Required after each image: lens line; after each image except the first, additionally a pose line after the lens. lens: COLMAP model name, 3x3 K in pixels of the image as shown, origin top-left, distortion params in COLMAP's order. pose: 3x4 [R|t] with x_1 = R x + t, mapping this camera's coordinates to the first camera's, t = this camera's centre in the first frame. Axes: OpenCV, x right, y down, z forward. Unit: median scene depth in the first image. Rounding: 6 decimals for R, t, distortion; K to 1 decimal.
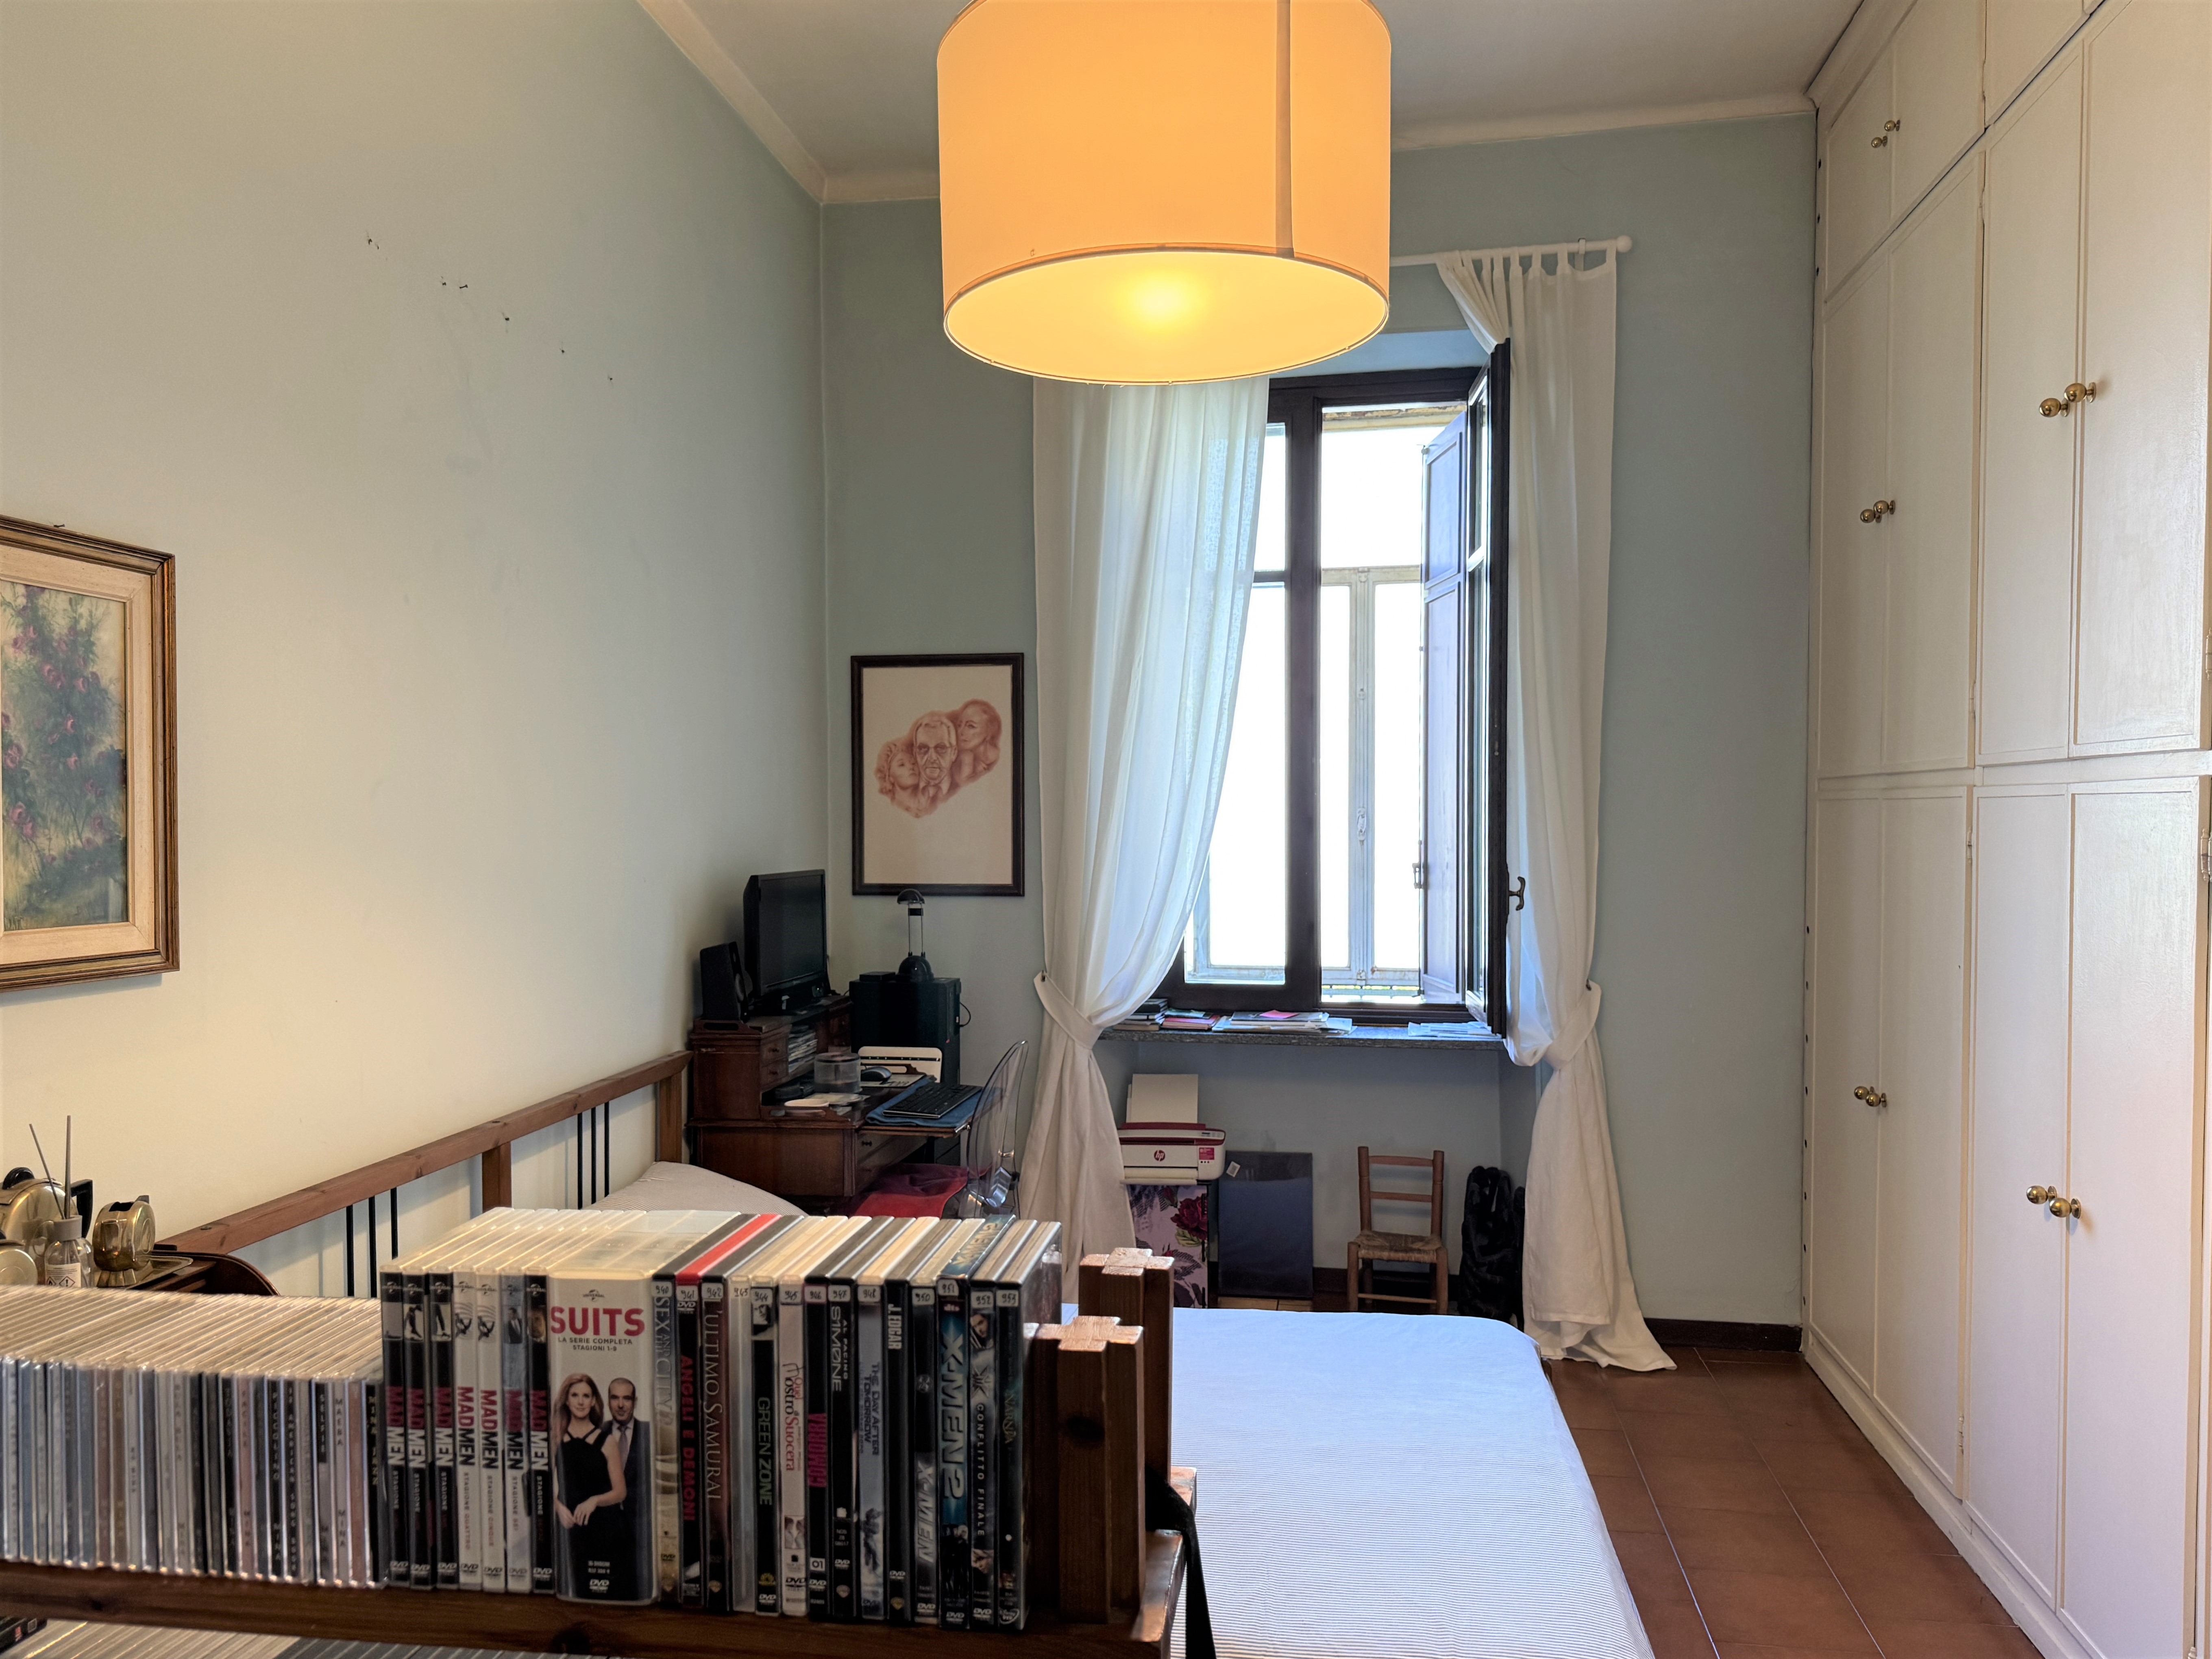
lens RADIAL K [[1559.1, 0, 1106.0], [0, 1559.1, 829.5], [0, 0, 1]] dist [0.045006, -0.122889]
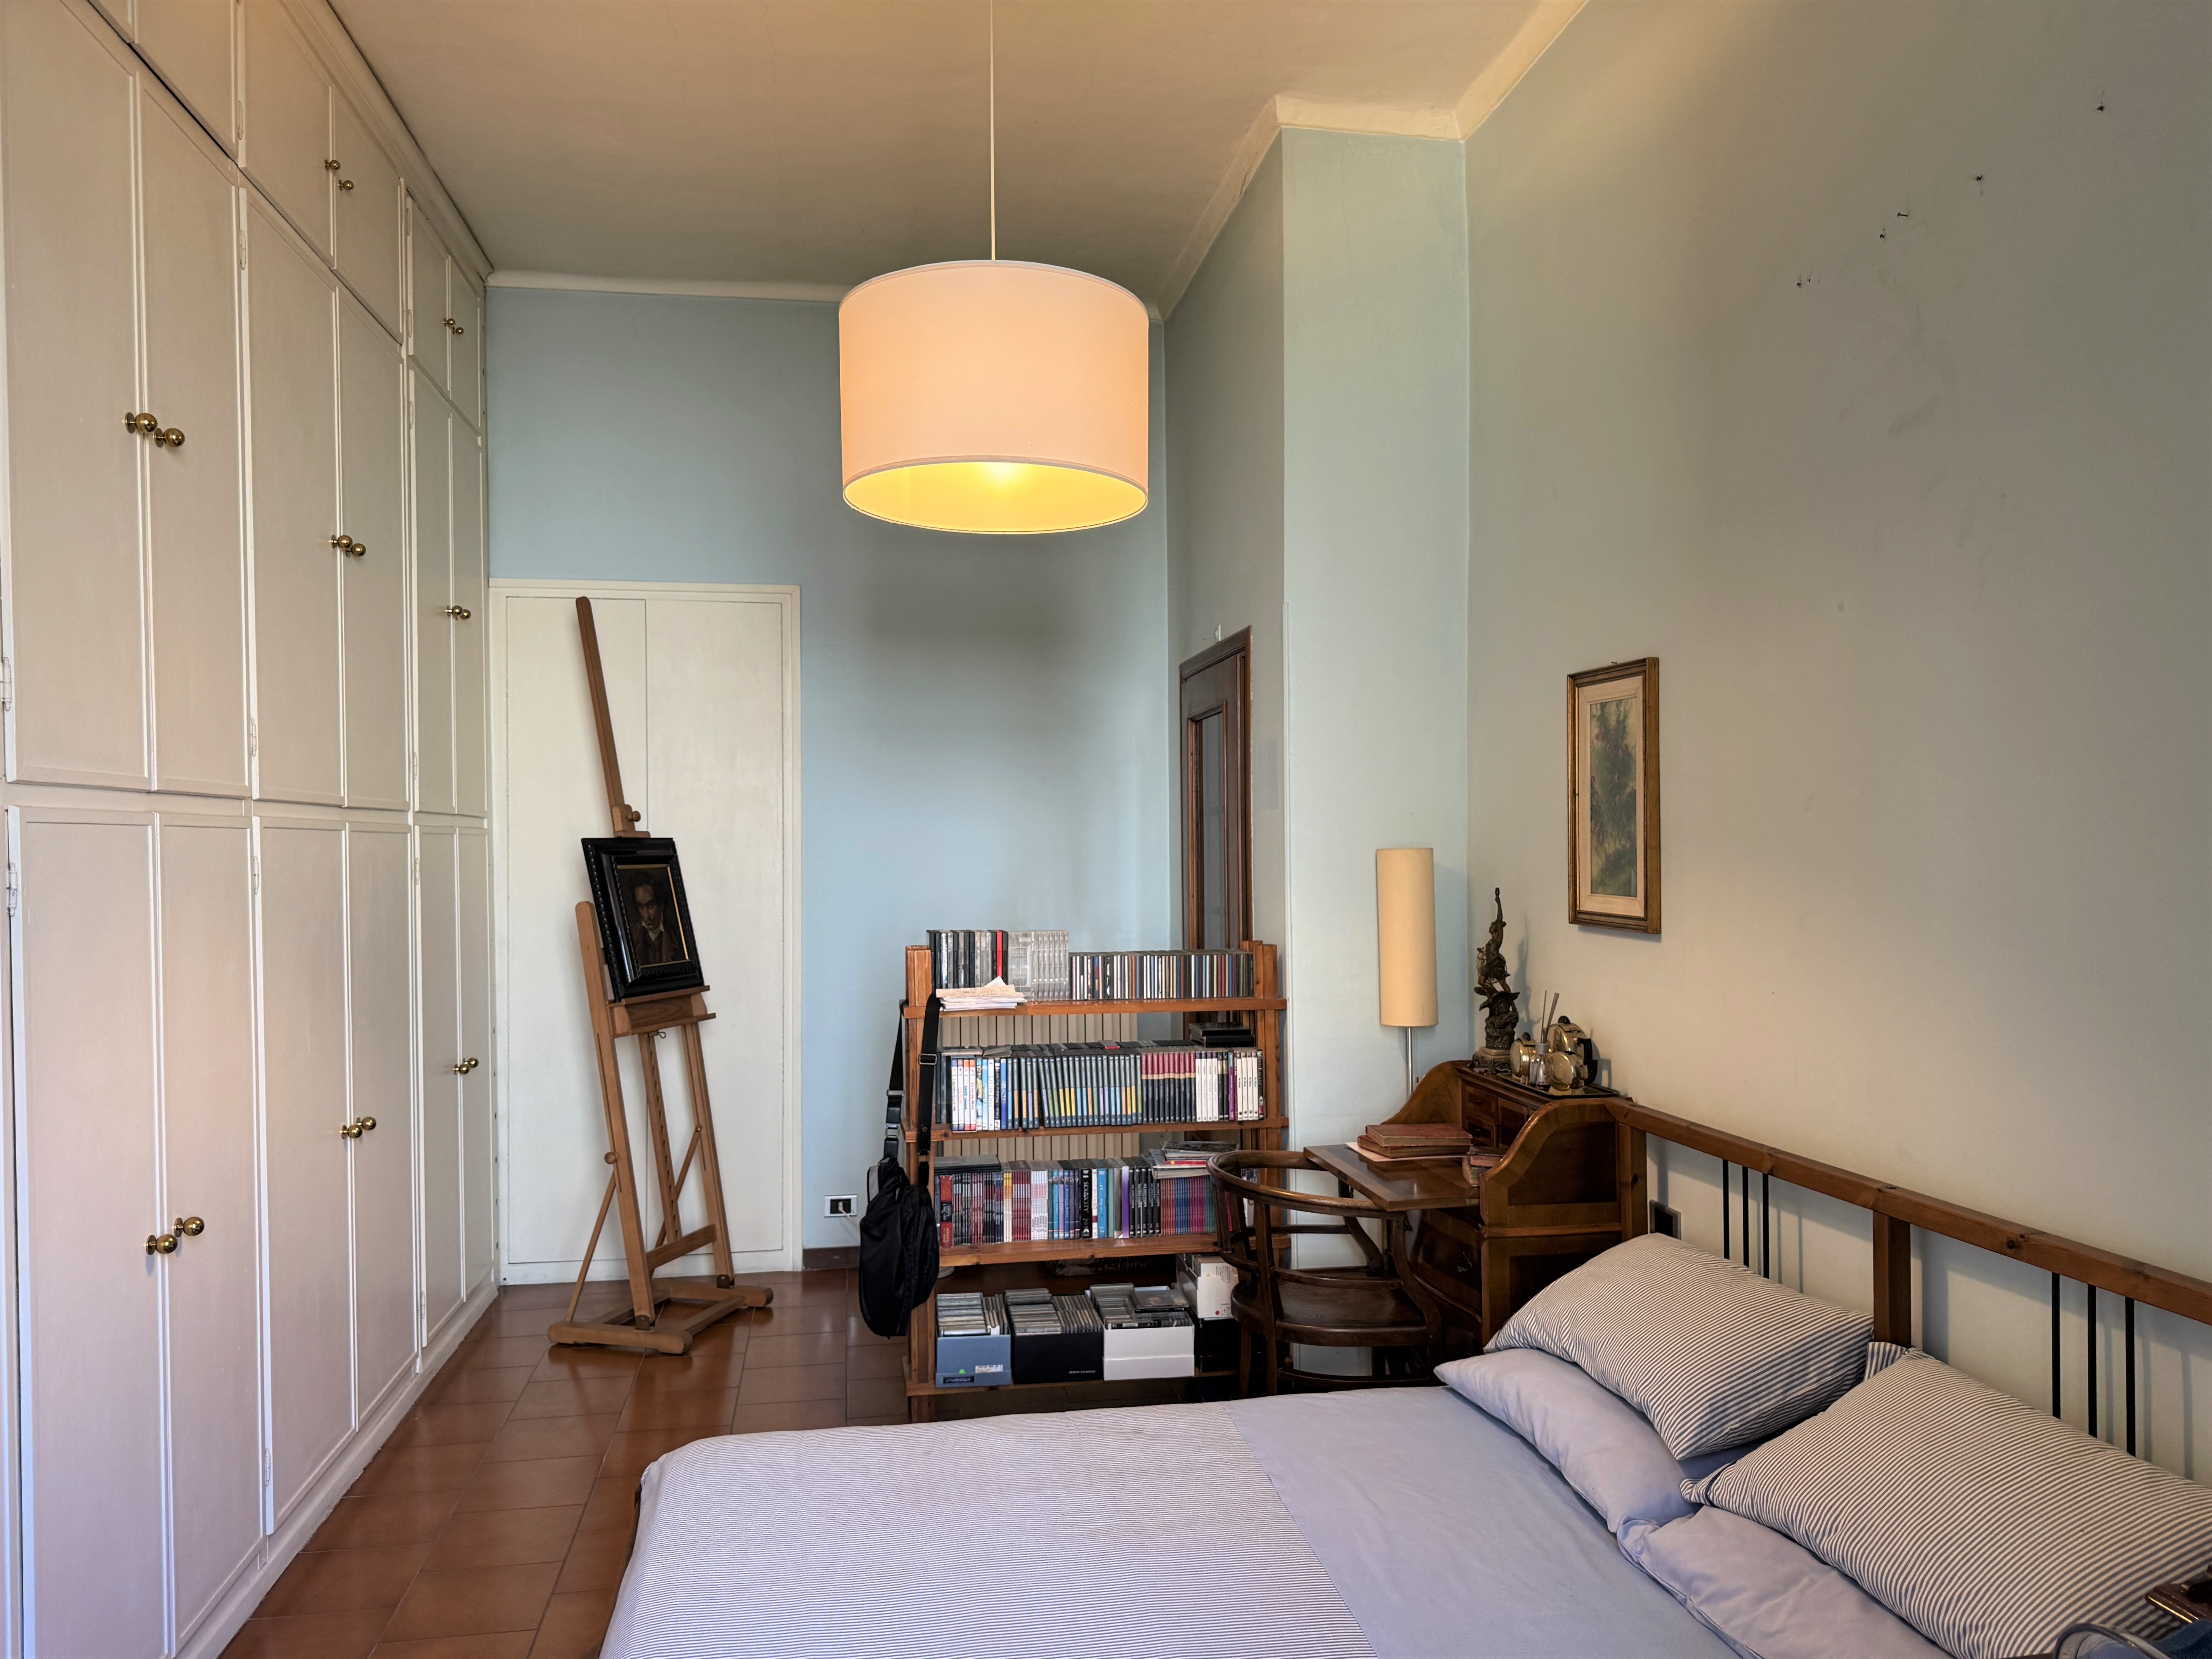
lens RADIAL K [[1559.2, 0, 1106.0], [0, 1559.2, 829.5], [0, 0, 1]] dist [0.045006, -0.122889]
pose [[-0.942345, 0.030340, -0.333266, 0.430122], [0.029264, 0.999538, 0.008249, -0.040721], [0.333362, -0.001979, -0.942797, 2.402078]]
